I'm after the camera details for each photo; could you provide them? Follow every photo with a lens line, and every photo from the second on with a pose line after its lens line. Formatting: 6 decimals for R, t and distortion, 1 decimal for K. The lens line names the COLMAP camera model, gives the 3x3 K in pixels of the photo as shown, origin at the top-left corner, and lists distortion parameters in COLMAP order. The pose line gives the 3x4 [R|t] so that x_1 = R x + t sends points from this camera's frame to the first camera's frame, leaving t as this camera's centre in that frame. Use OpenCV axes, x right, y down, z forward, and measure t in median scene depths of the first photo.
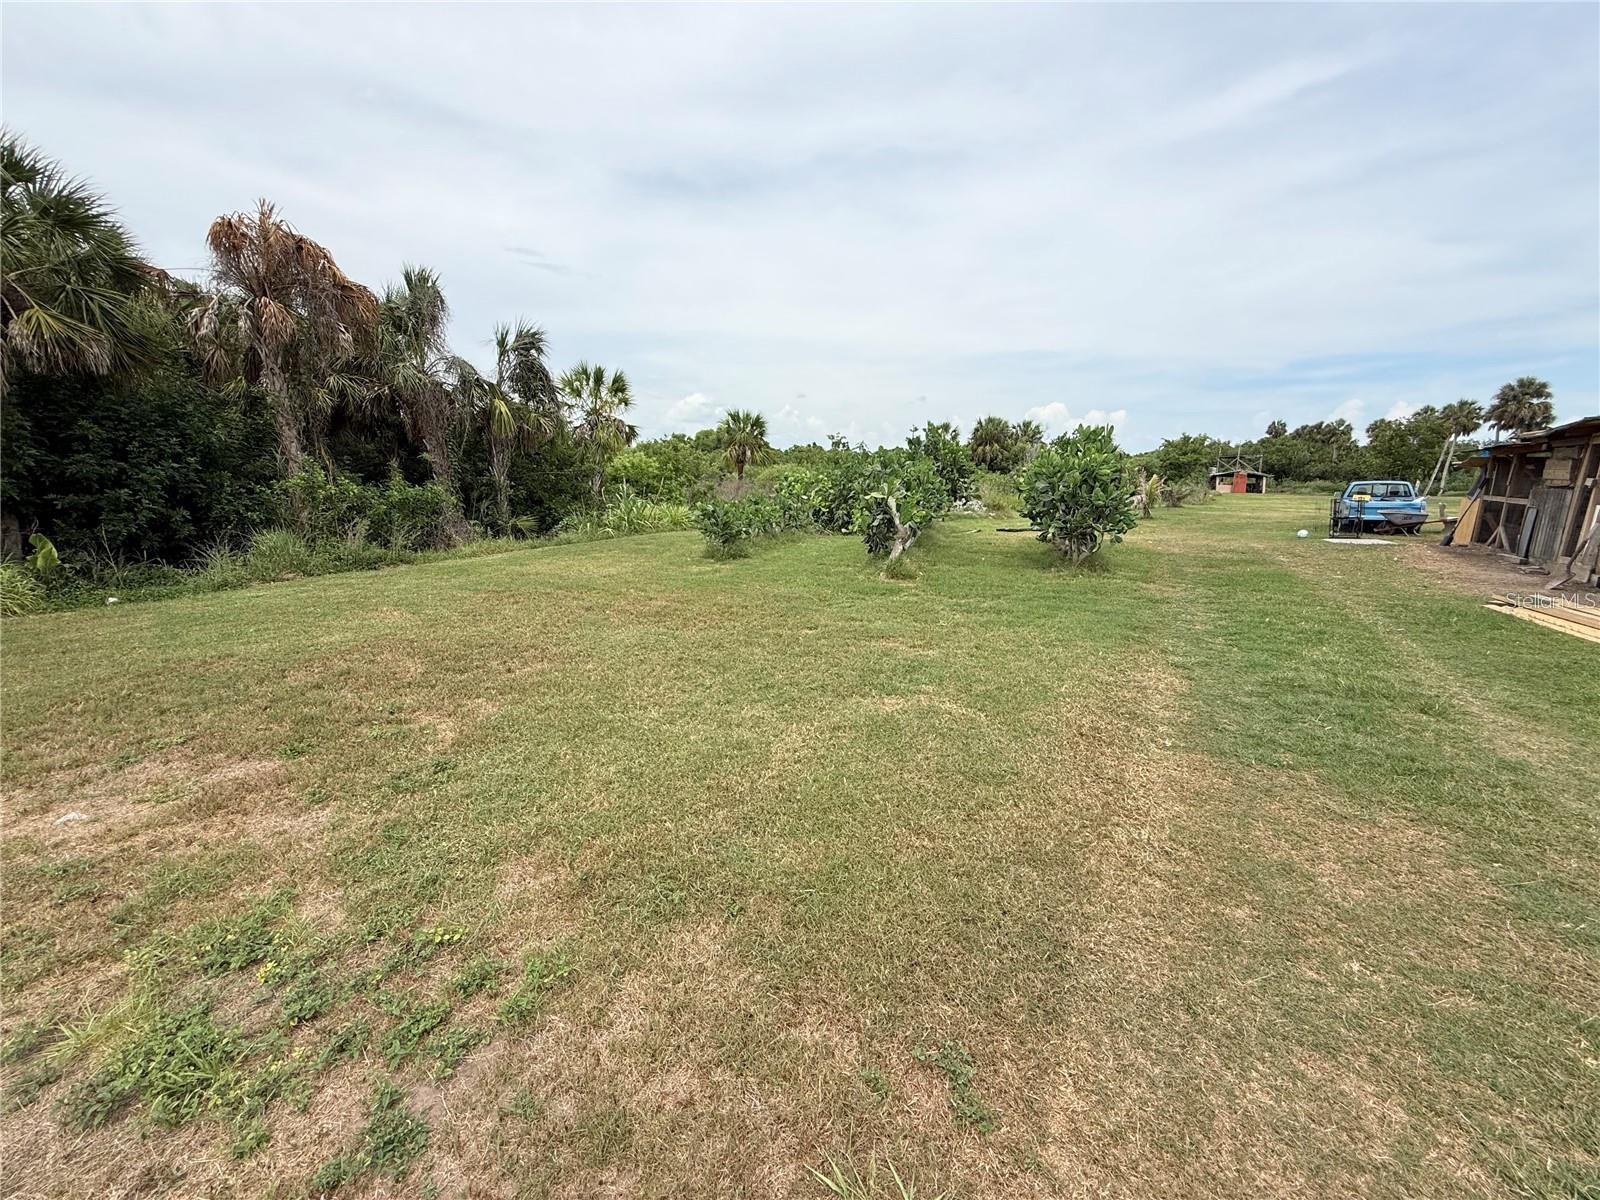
lens RADIAL K [[632.0, 0, 802.9], [0, 632.0, 593.1], [0, 0, 1]] dist [-0.000104, 0.000618]
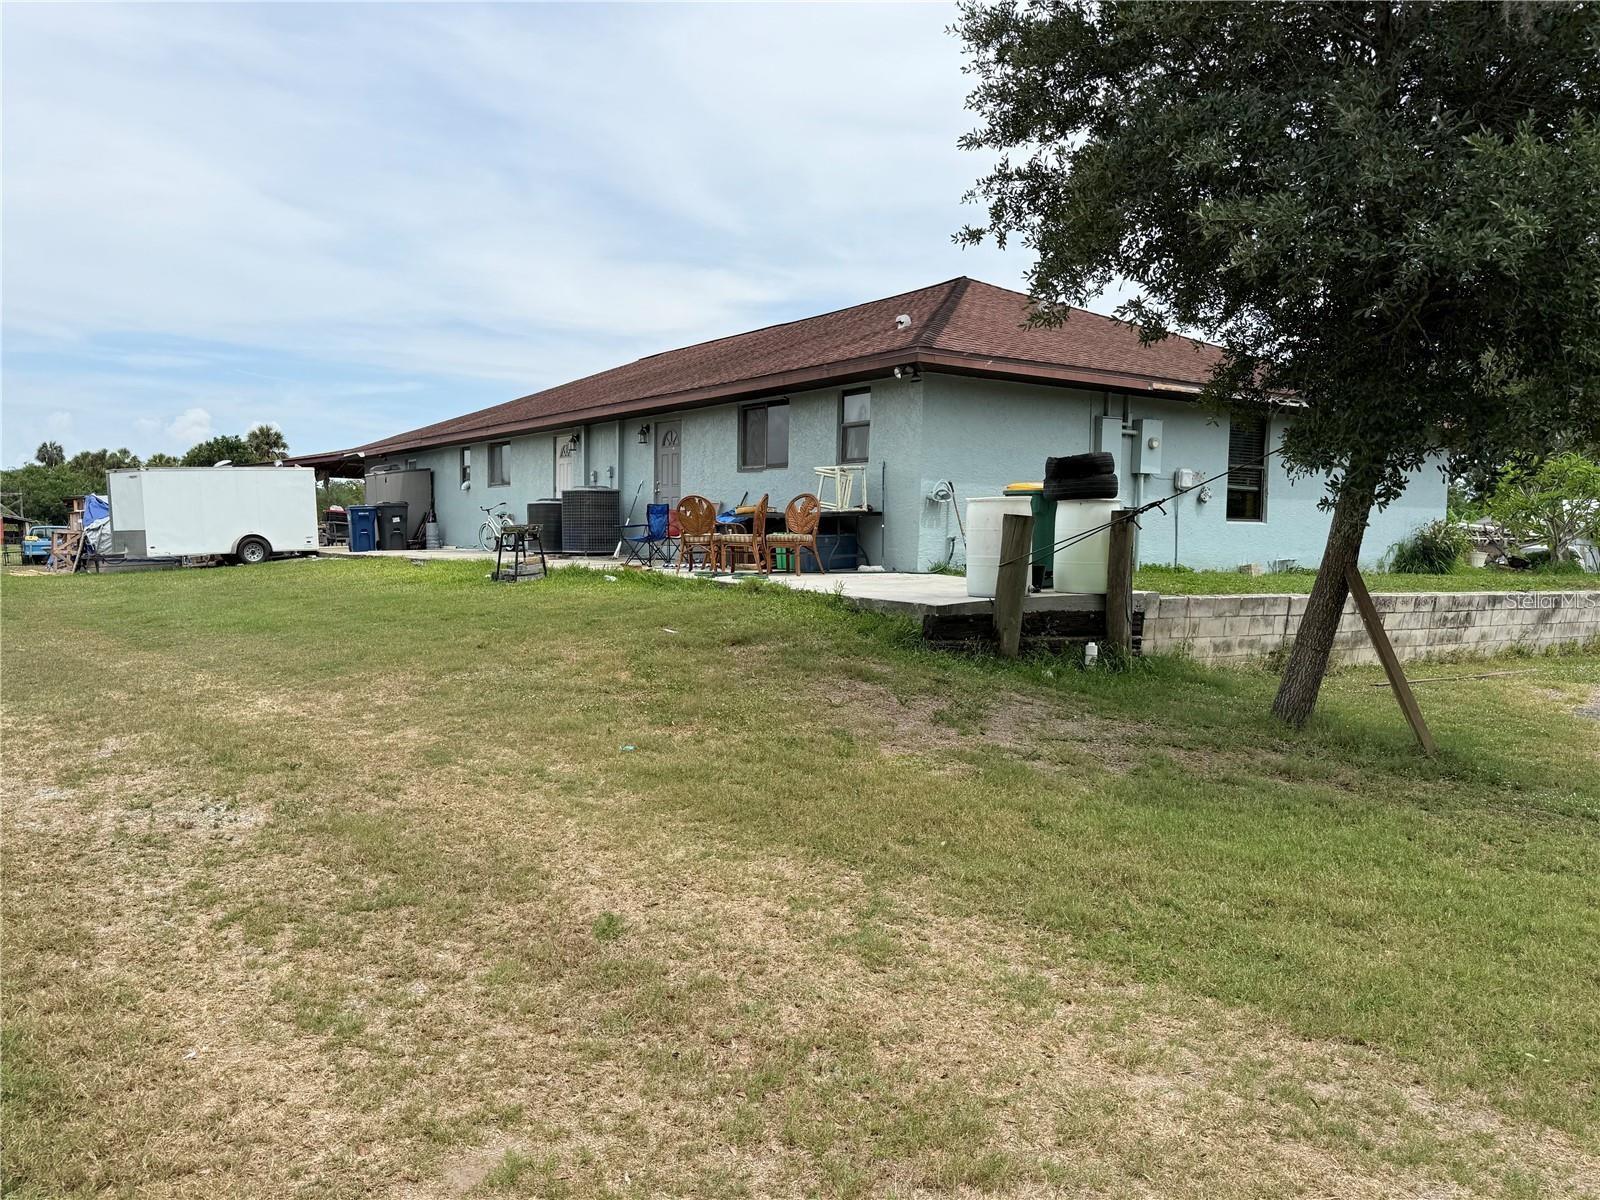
lens RADIAL K [[1232.8, 0, 813.2], [0, 1232.8, 590.5], [0, 0, 1]] dist [0.103305, -0.138101]
pose [[0.413558, -0.035670, 0.909779, -0.157681], [0.152101, 0.987897, -0.030407, 0.055340], [-0.897683, 0.150953, 0.413978, -0.294713]]
